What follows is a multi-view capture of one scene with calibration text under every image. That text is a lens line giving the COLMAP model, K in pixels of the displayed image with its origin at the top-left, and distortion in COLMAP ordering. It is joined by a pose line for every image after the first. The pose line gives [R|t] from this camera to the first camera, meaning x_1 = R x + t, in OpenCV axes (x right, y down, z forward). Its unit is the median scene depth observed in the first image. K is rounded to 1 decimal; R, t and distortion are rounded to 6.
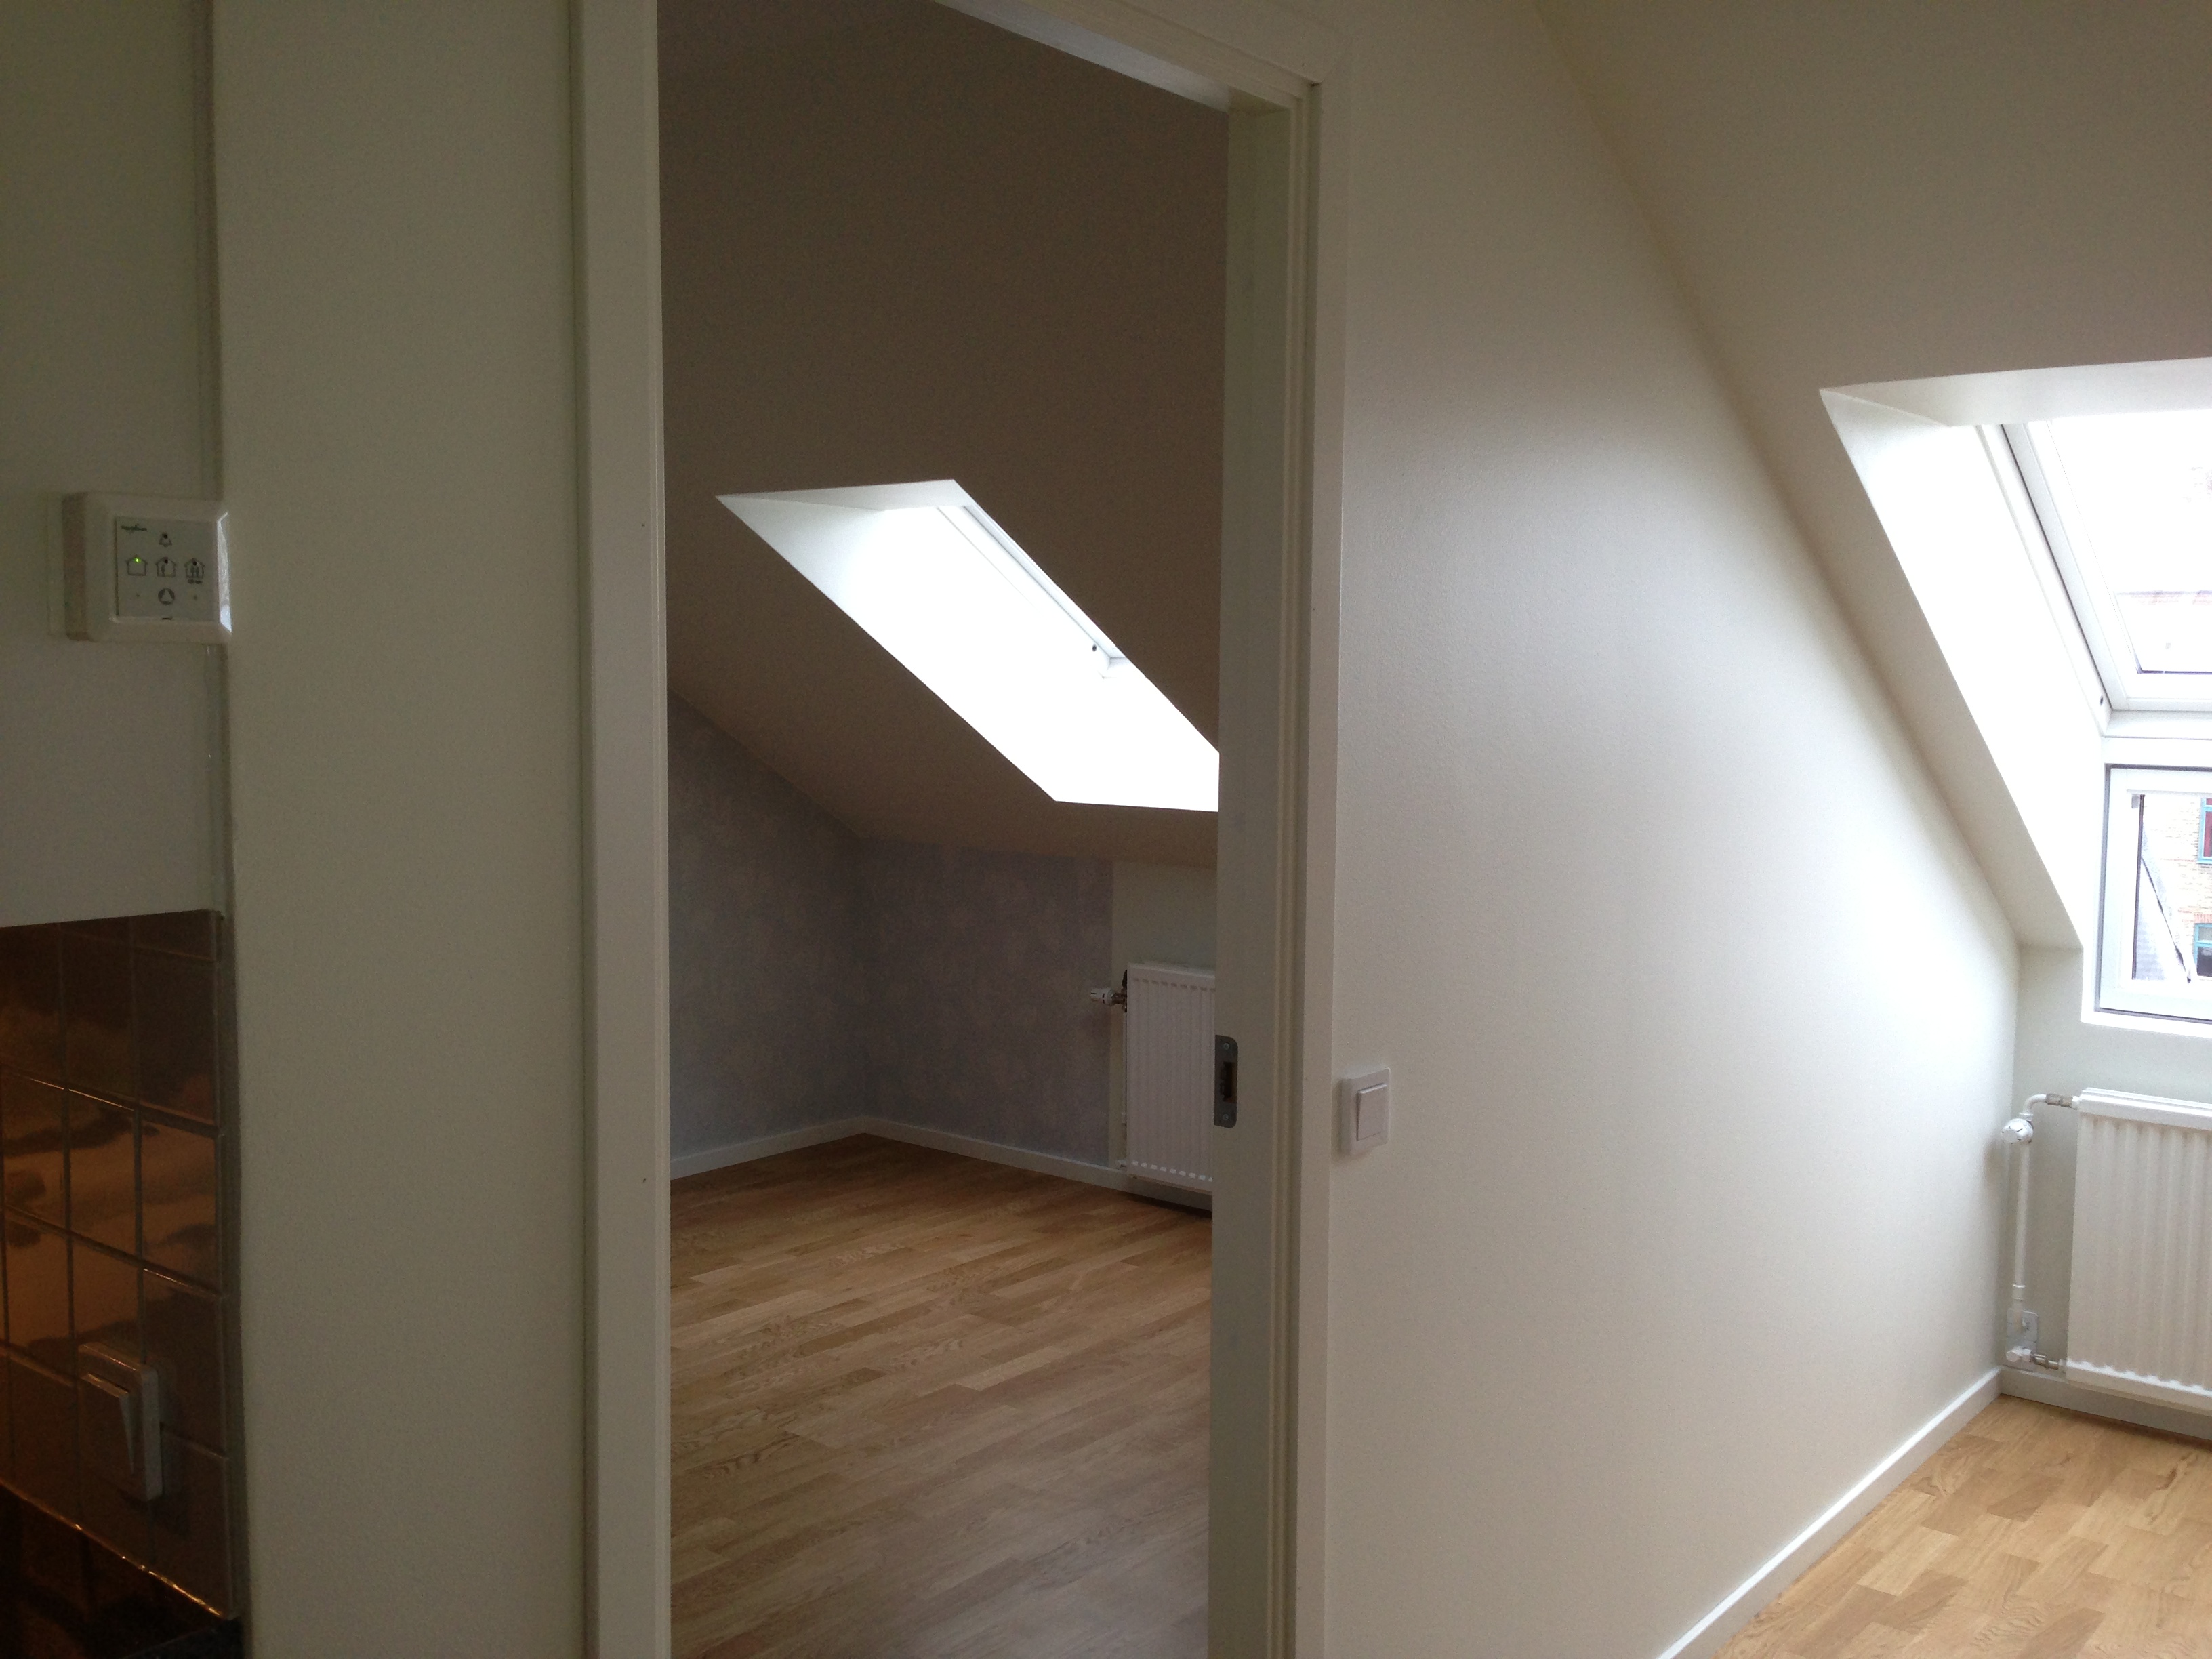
lens RADIAL K [[2070.6, 0, 1105.9], [0, 2070.6, 825.3], [0, 0, 1]] dist [0.061899, 0.000000]
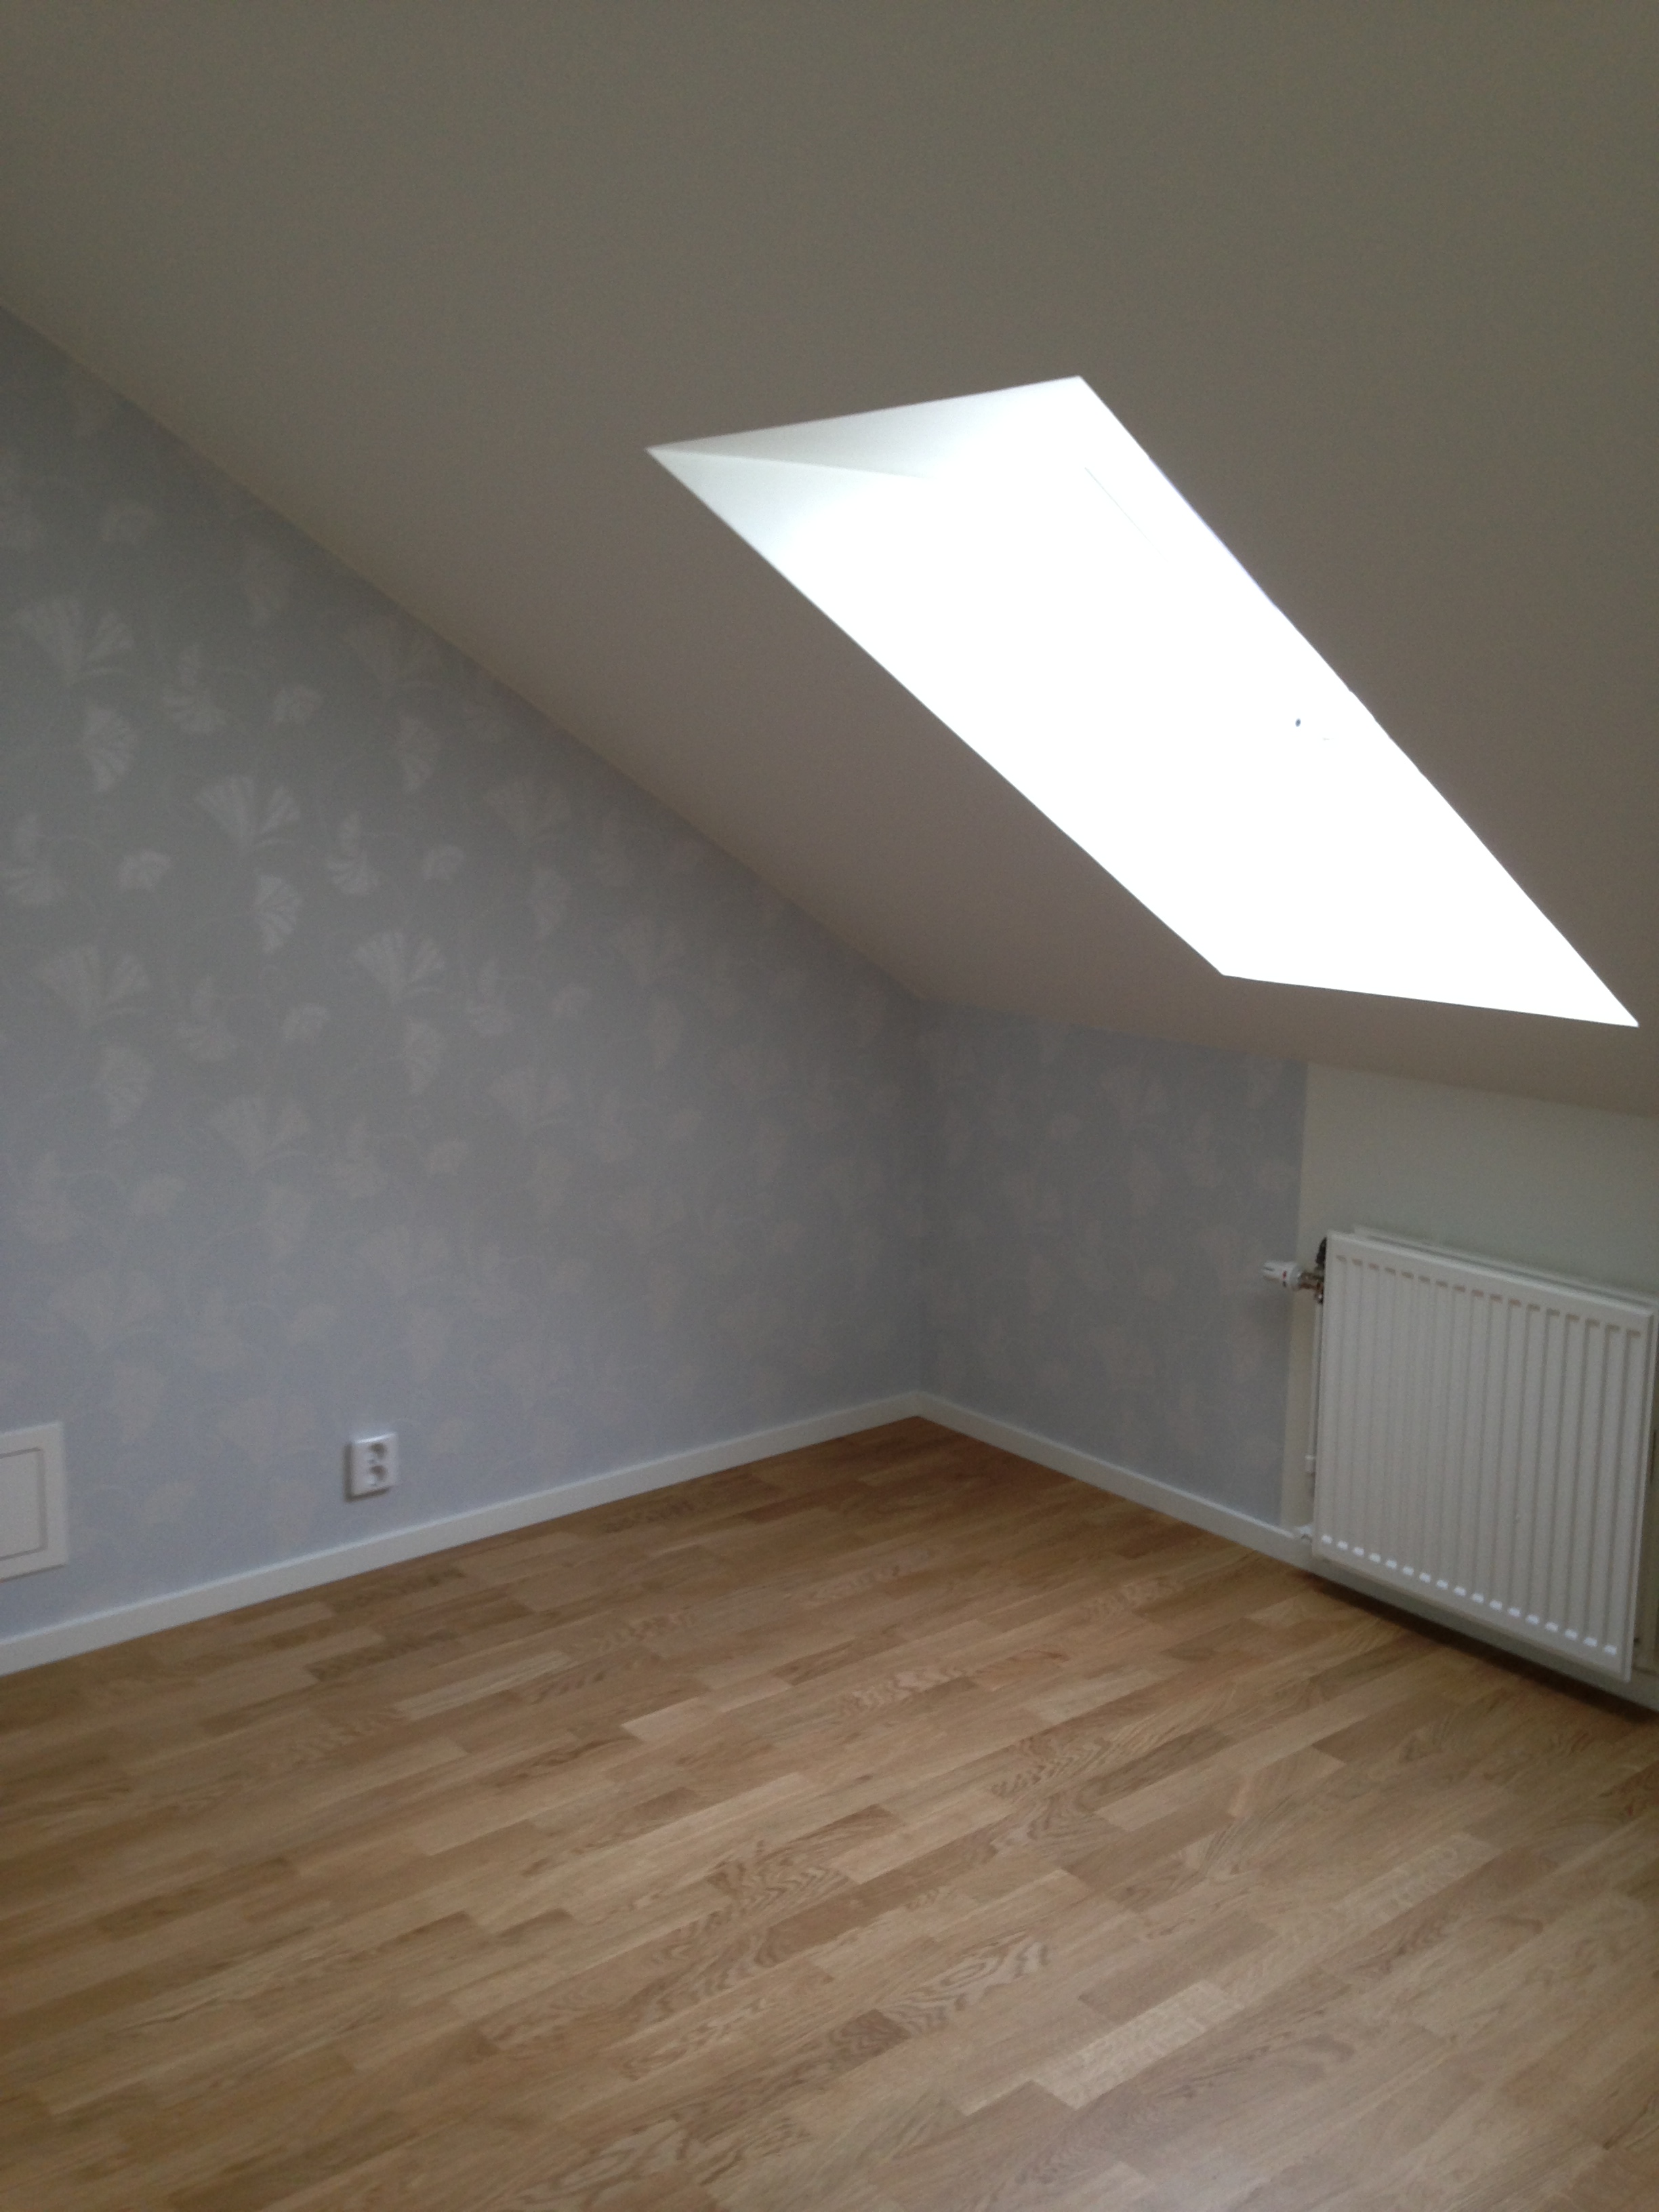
lens RADIAL K [[2070.6, 0, 834.4], [0, 2070.6, 1104.1], [0, 0, 1]] dist [0.061899, 0.000000]
pose [[0.983511, 0.036954, -0.177033, -0.029632], [-0.018347, 0.994238, 0.105610, -0.039170], [0.179916, -0.100620, 0.978522, 0.400322]]
